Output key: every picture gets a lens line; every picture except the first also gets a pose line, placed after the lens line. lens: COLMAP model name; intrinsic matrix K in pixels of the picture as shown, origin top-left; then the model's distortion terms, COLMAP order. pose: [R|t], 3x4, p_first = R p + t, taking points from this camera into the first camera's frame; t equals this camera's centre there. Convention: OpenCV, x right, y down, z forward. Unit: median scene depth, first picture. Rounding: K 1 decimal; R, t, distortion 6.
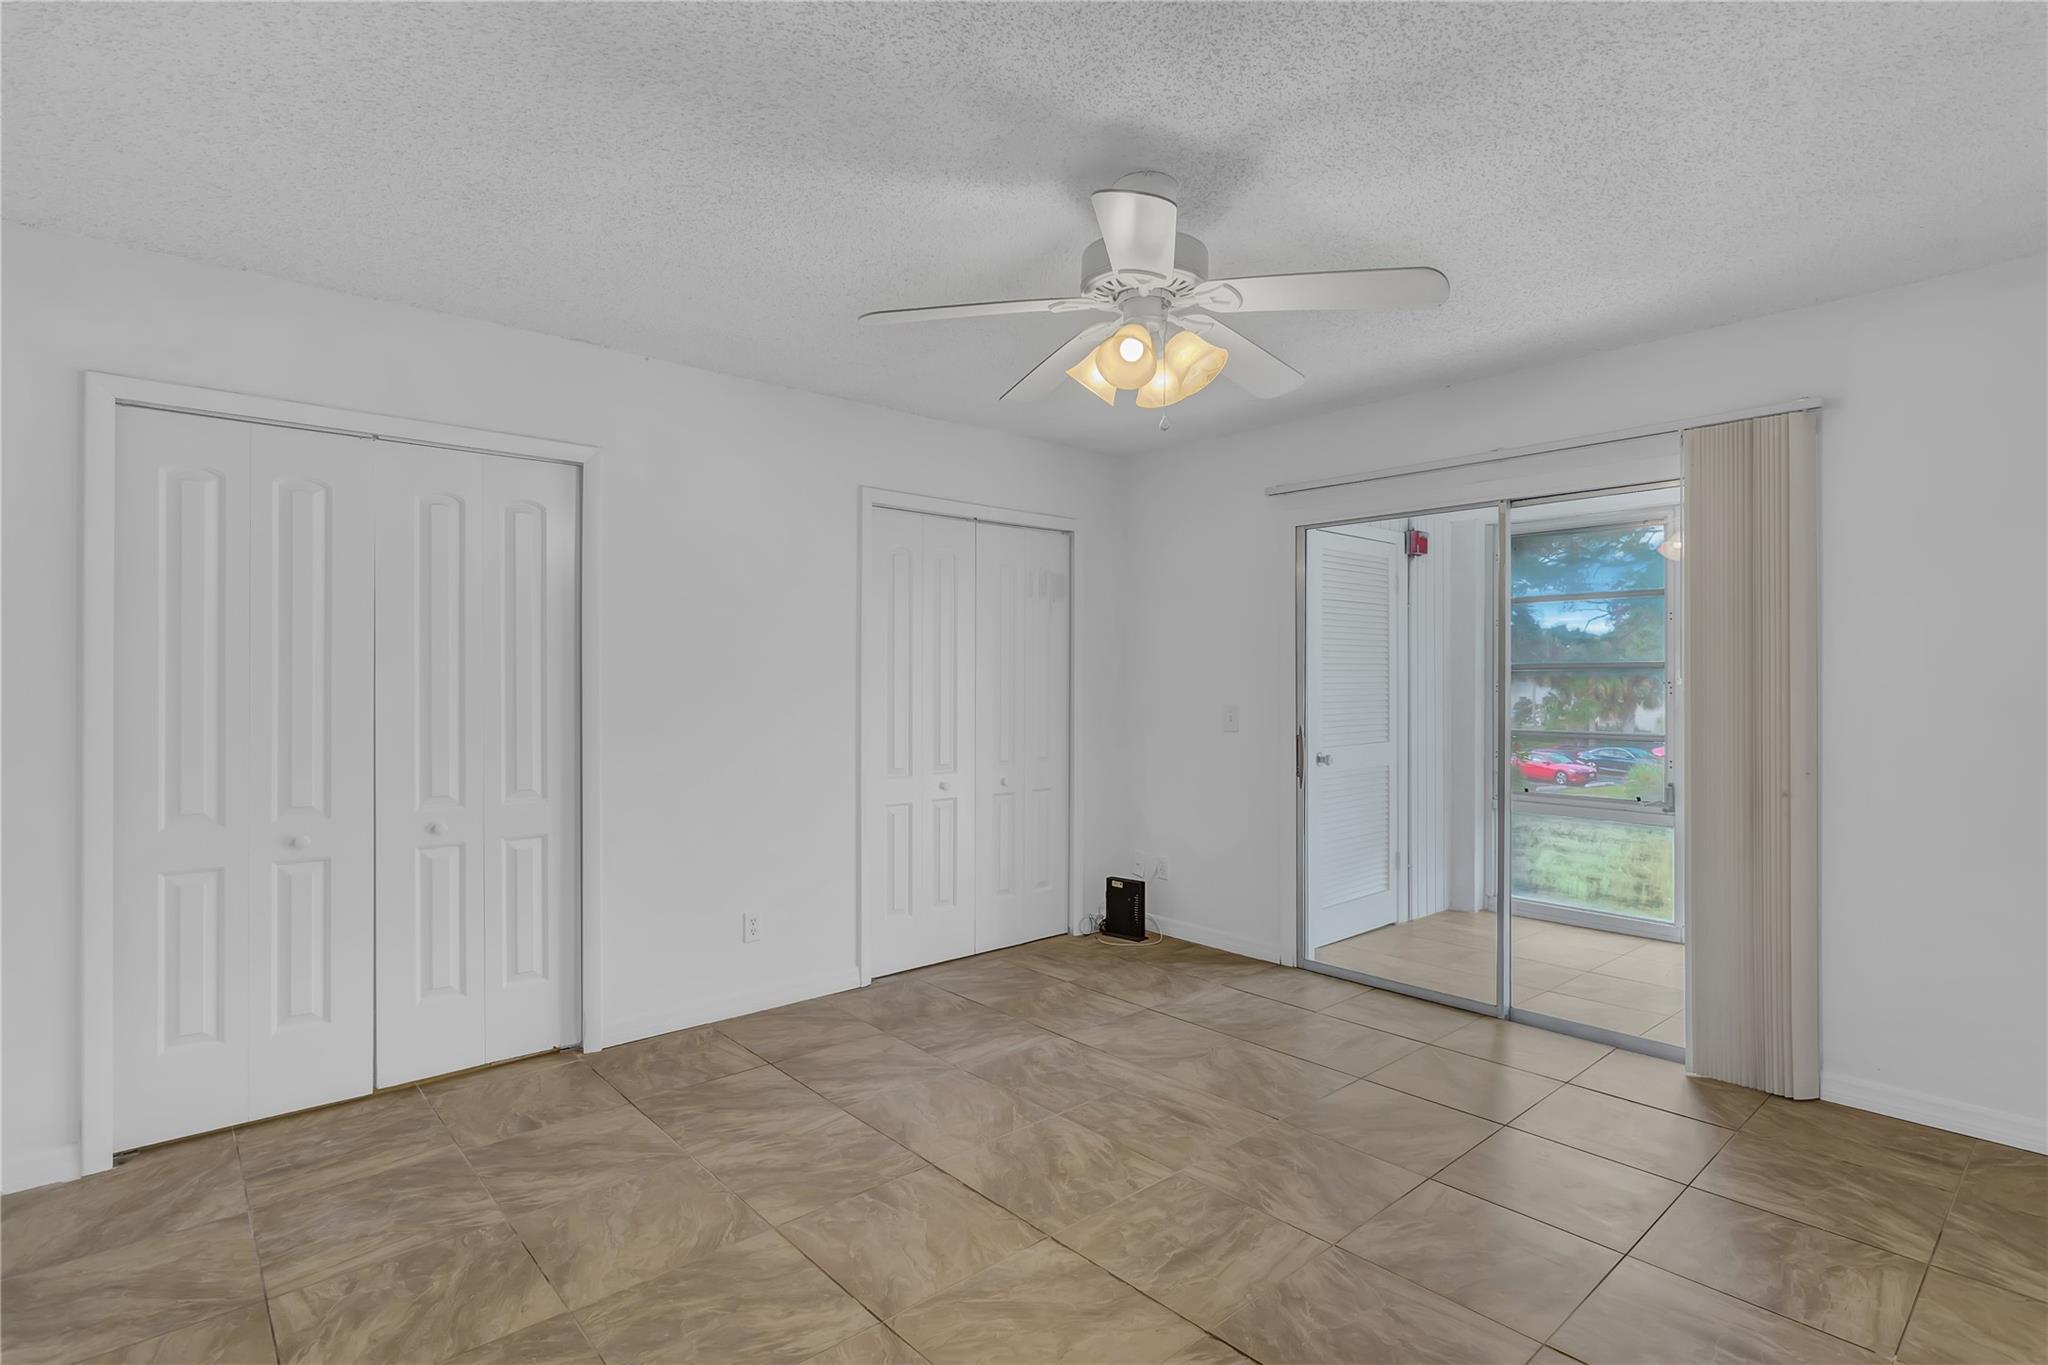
lens RADIAL K [[987.5, 0, 1027.9], [0, 987.5, 688.1], [0, 0, 1]] dist [-0.002475, 0.001205]
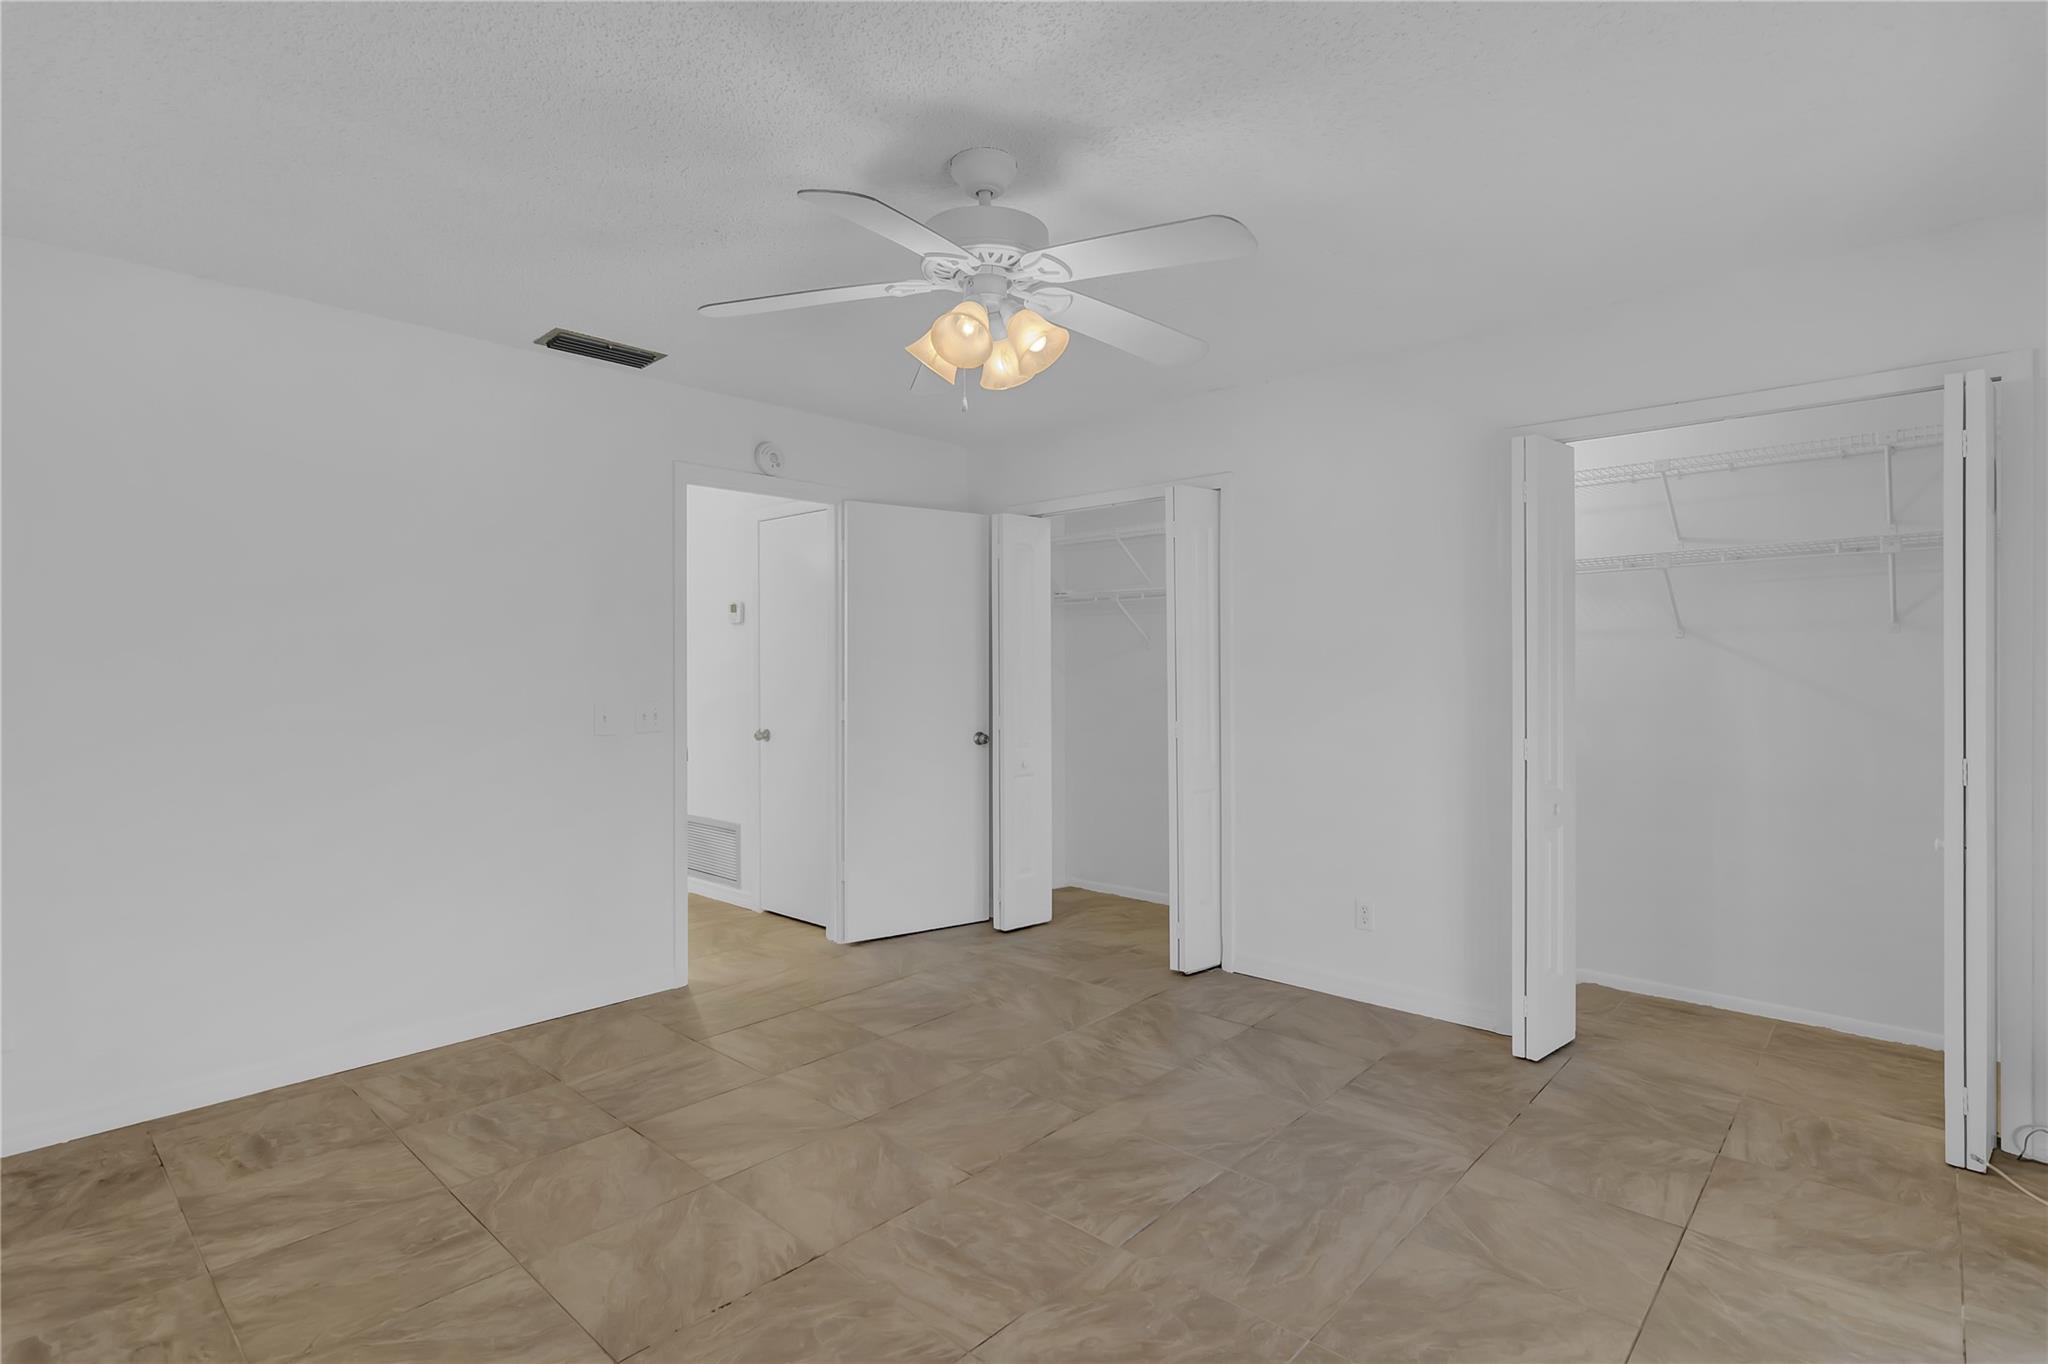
lens RADIAL K [[987.5, 0, 1023.4], [0, 987.5, 674.6], [0, 0, 1]] dist [-0.002475, 0.001205]
pose [[0.108894, 0.007808, -0.994023, 0.786677], [-0.004693, 0.999962, 0.007341, -0.000938], [0.994042, 0.003866, 0.108927, 0.670493]]
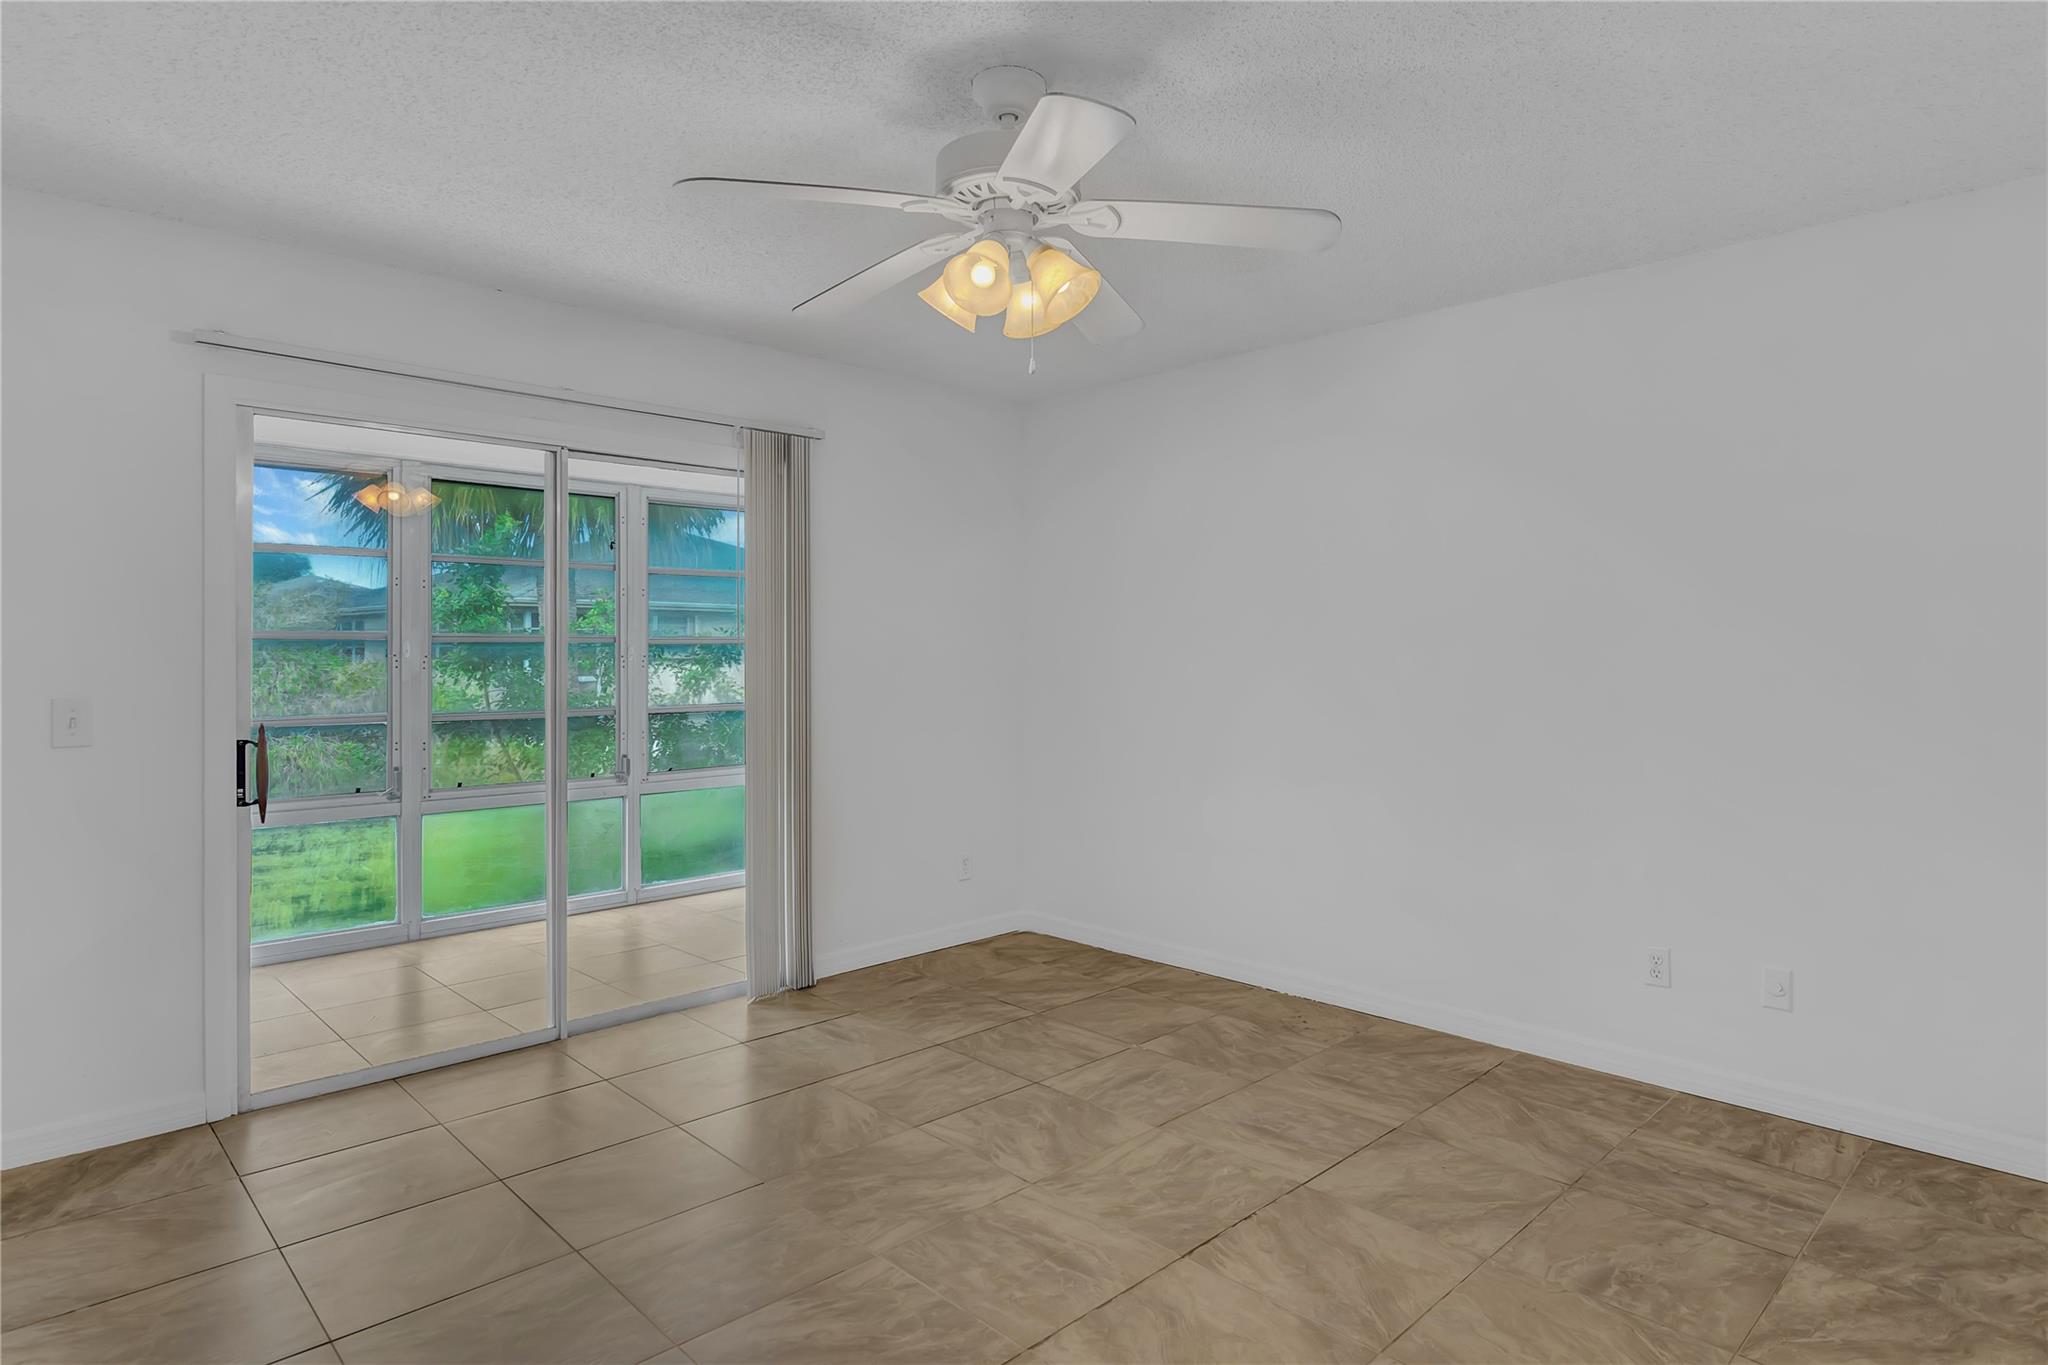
lens RADIAL K [[1145.0, 0, 1012.0], [0, 1145.0, 625.6], [0, 0, 1]] dist [-0.008327, -0.001333]
pose [[-0.037195, 0.024718, 0.999002, -0.647667], [0.011078, 0.999643, -0.024321, -0.001102], [-0.999247, 0.010163, -0.037456, 0.746017]]
